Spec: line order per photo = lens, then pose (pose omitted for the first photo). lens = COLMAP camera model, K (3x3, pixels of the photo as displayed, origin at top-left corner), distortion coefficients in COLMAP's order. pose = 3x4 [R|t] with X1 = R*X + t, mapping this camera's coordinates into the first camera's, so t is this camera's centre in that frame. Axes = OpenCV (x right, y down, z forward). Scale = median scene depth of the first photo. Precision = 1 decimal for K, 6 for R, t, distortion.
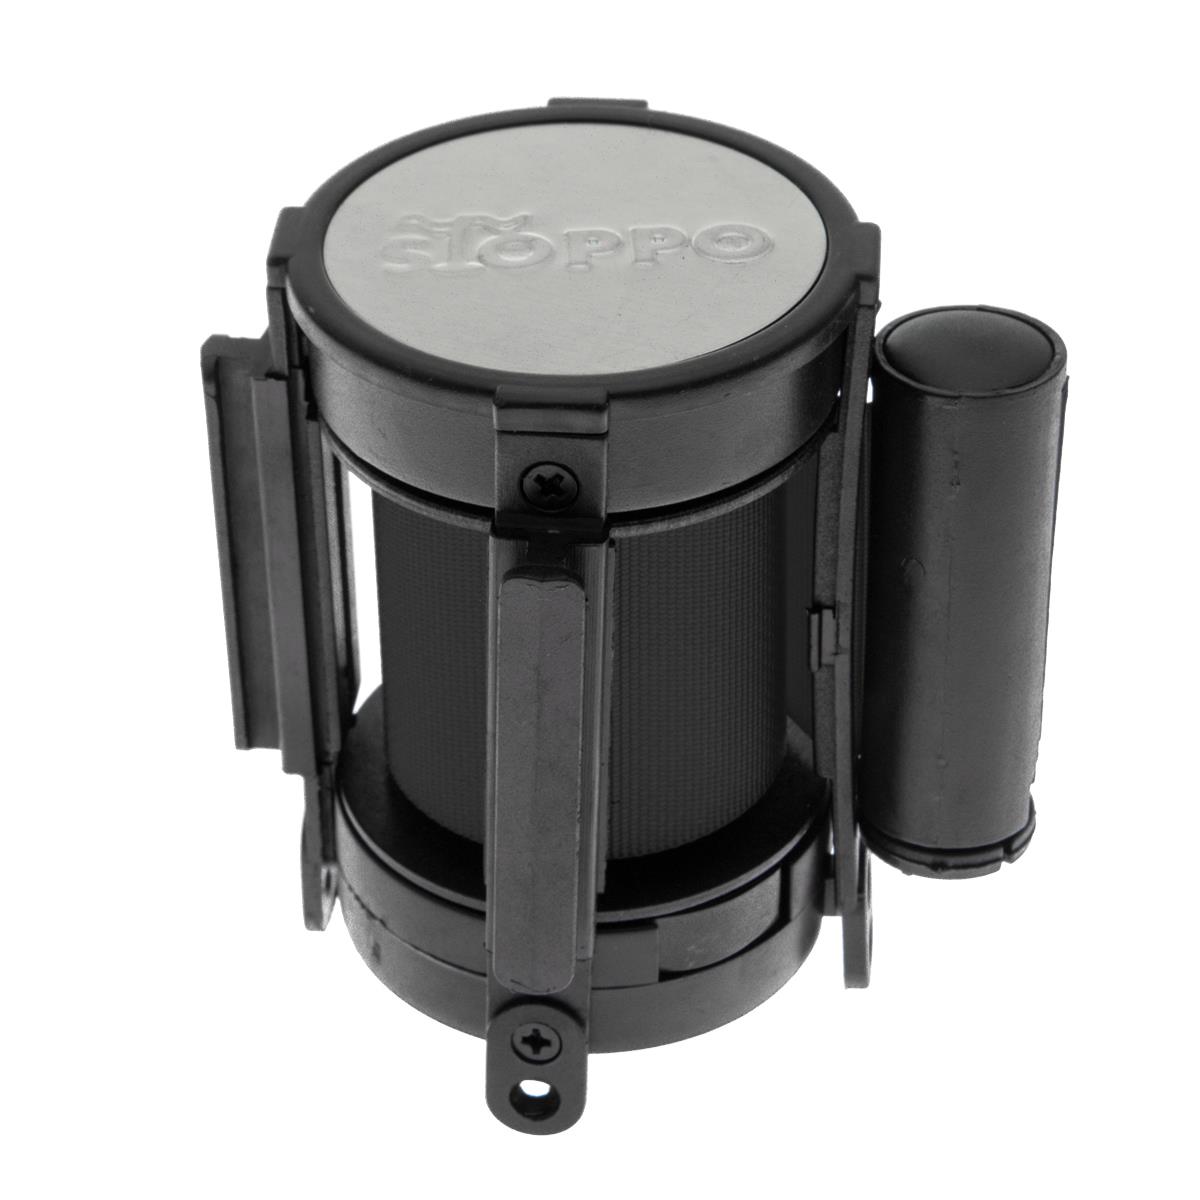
lens RADIAL K [[3810.4, 0, 601.4], [0, 3810.4, 739.9], [0, 0, 1]] dist [-0.149369, 2.515425]
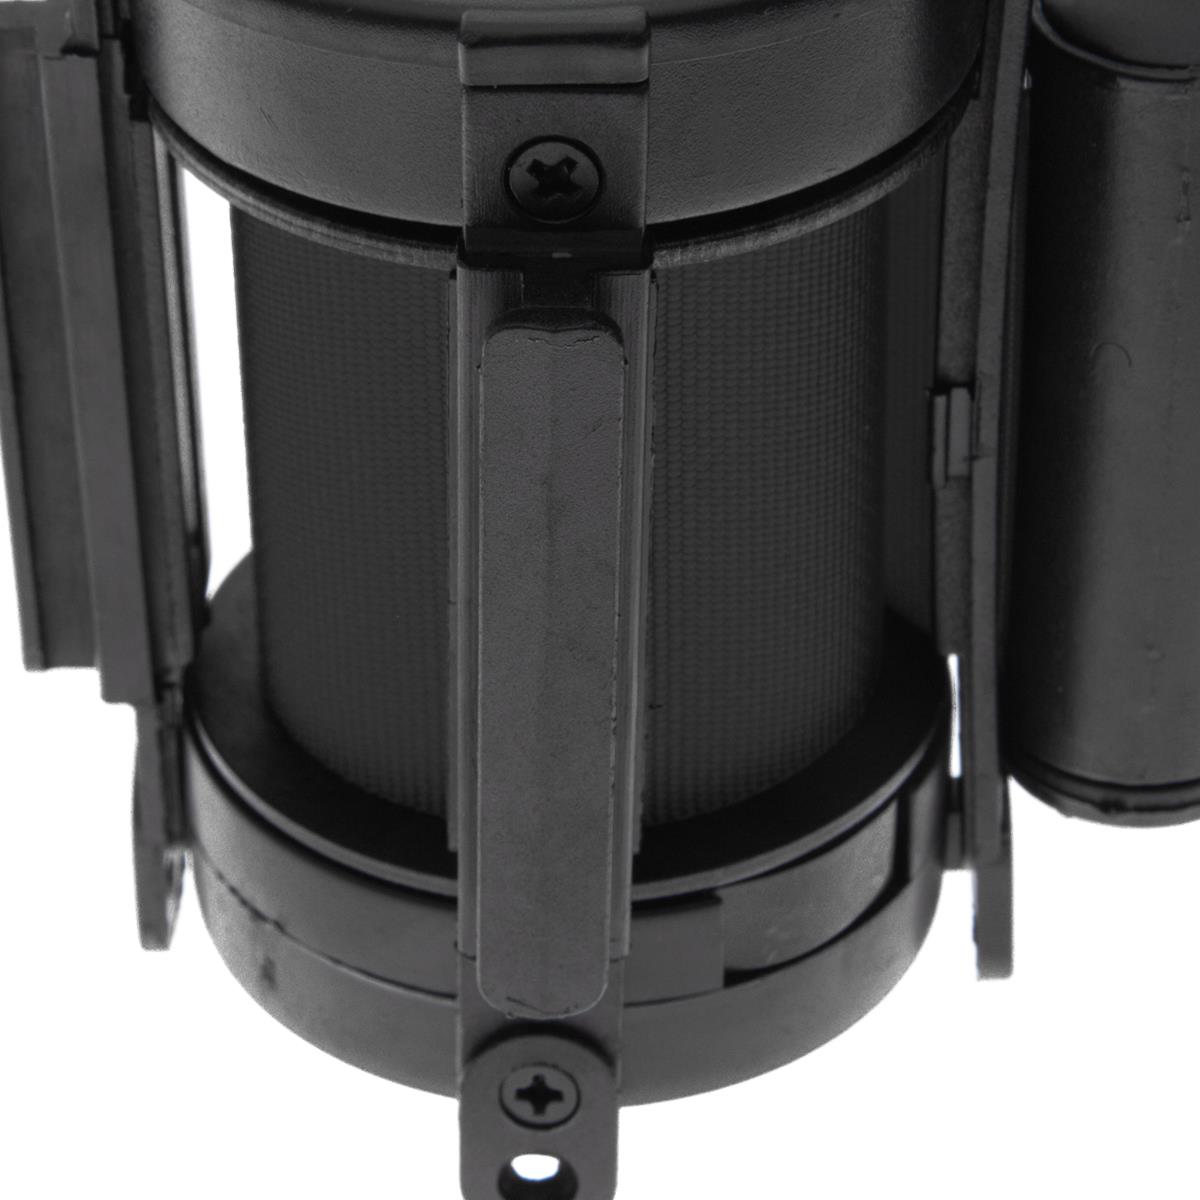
lens RADIAL K [[4177.1, 0, 600.0], [0, 4177.1, 600.0], [0, 0, 1]] dist [-0.073739, -0.750271]
pose [[0.996487, -0.053530, 0.064411, -0.048695], [0.055494, 0.998035, -0.029087, 0.018569], [-0.062727, 0.032559, 0.997499, 0.313740]]
